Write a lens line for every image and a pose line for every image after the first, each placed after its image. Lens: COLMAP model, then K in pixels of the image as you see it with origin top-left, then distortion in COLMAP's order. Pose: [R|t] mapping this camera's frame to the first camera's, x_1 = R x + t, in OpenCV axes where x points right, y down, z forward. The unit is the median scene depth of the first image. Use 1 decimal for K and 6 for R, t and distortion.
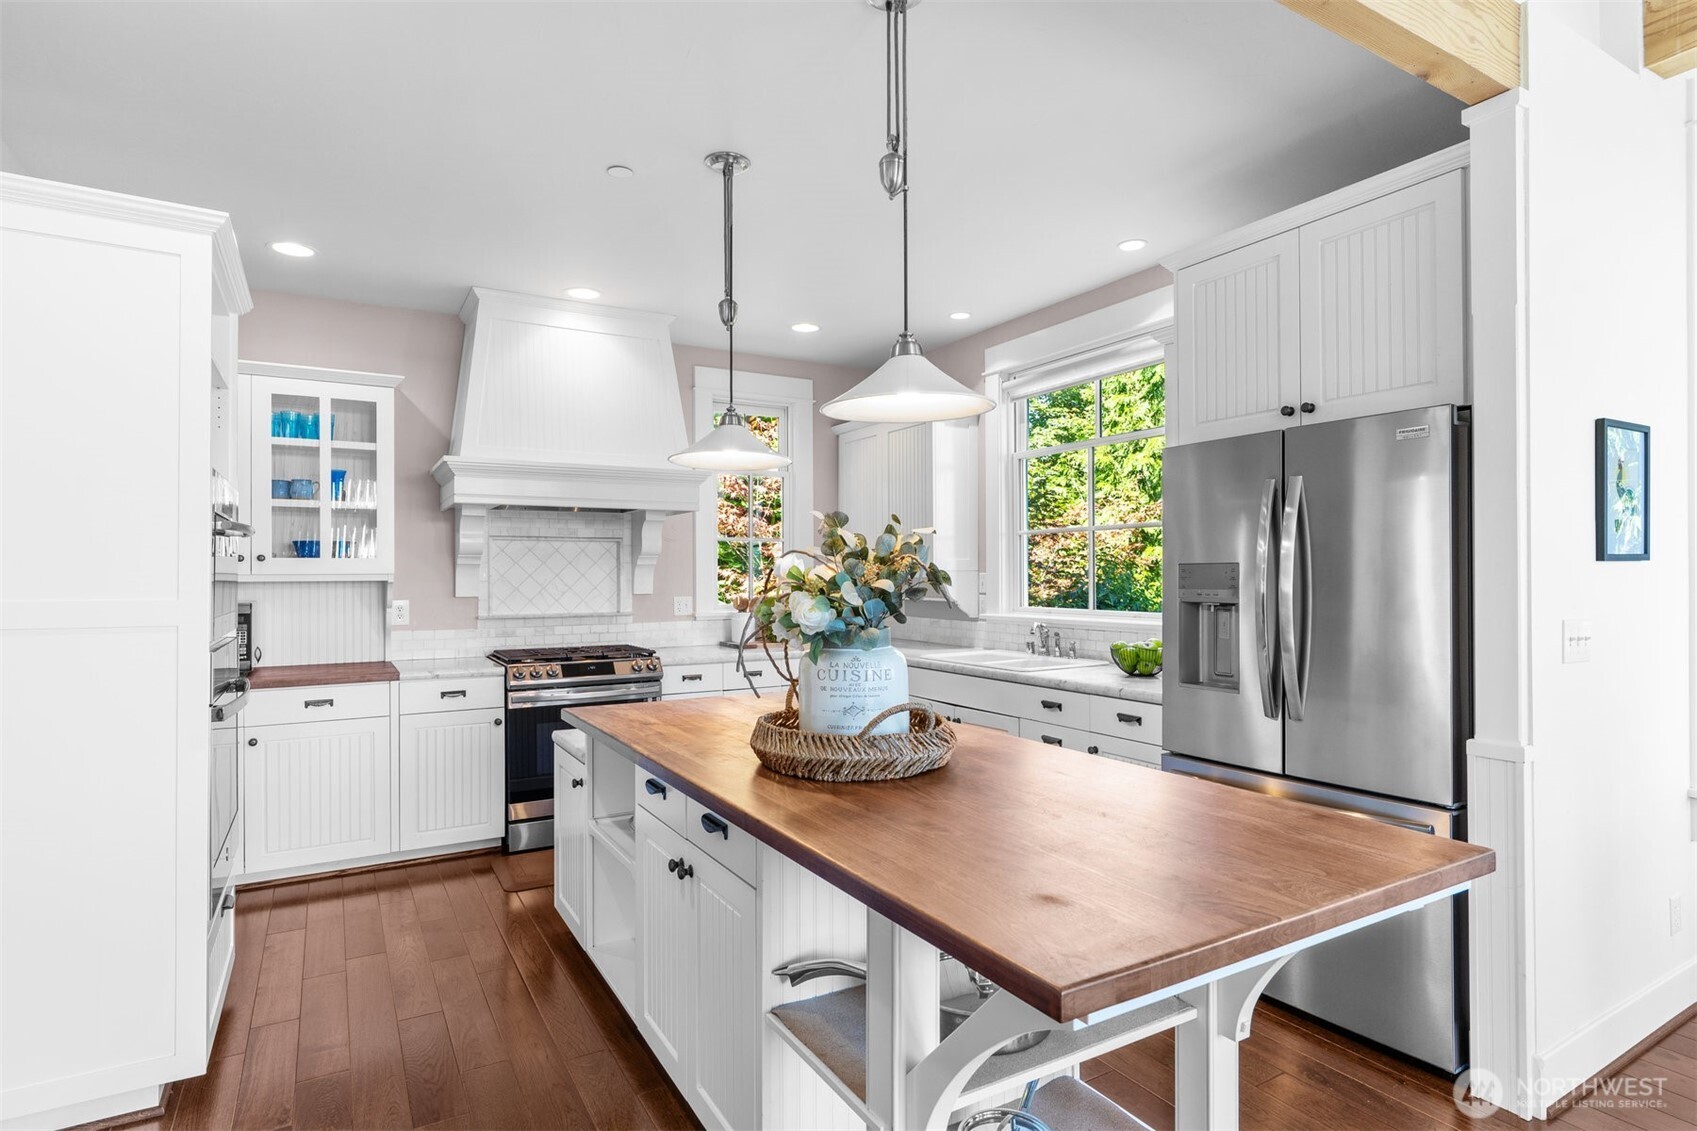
lens RADIAL K [[882.9, 0, 848.5], [0, 882.9, 565.5], [0, 0, 1]] dist [0.000298, 0.000019]
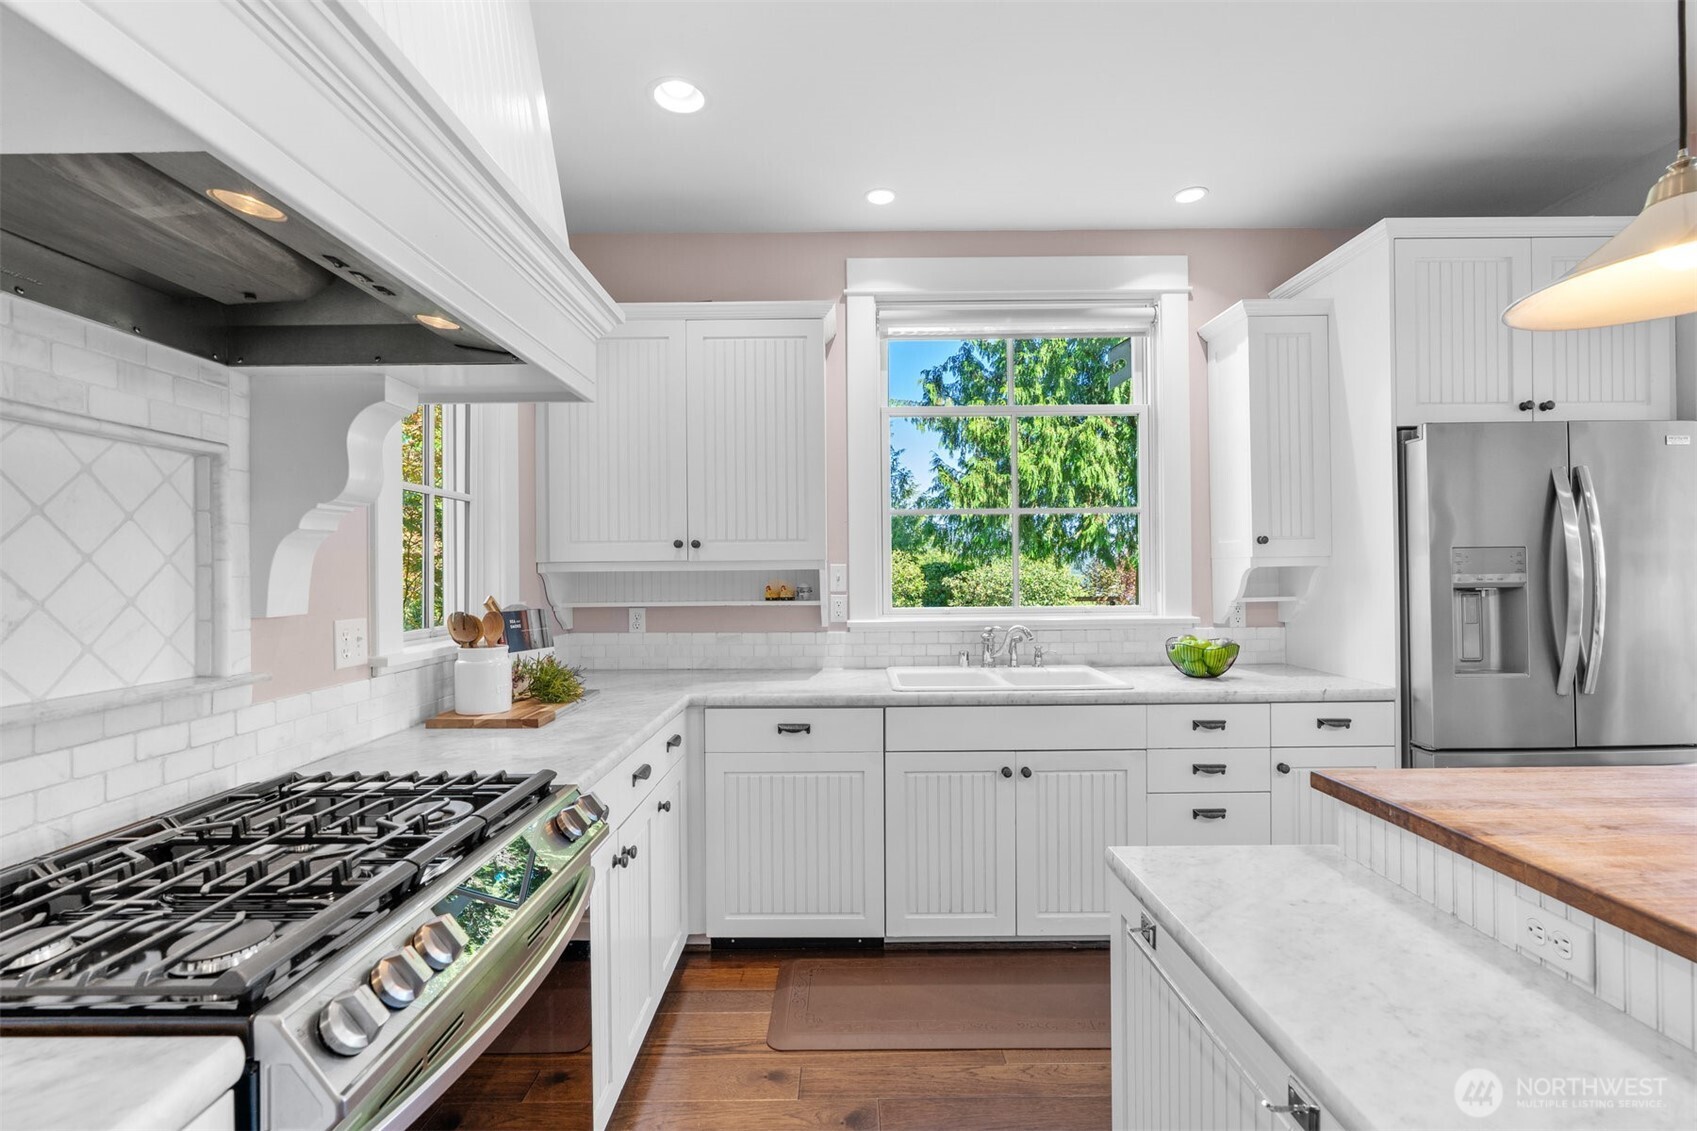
lens RADIAL K [[768.6, 0, 848.5], [0, 768.6, 565.5], [0, 0, 1]] dist [-0.001705, -0.000442]
pose [[0.505363, 0.008156, 0.862868, -0.422114], [-0.001542, 0.999962, -0.008548, 0.016126], [-0.862905, 0.002989, 0.505356, 0.731518]]
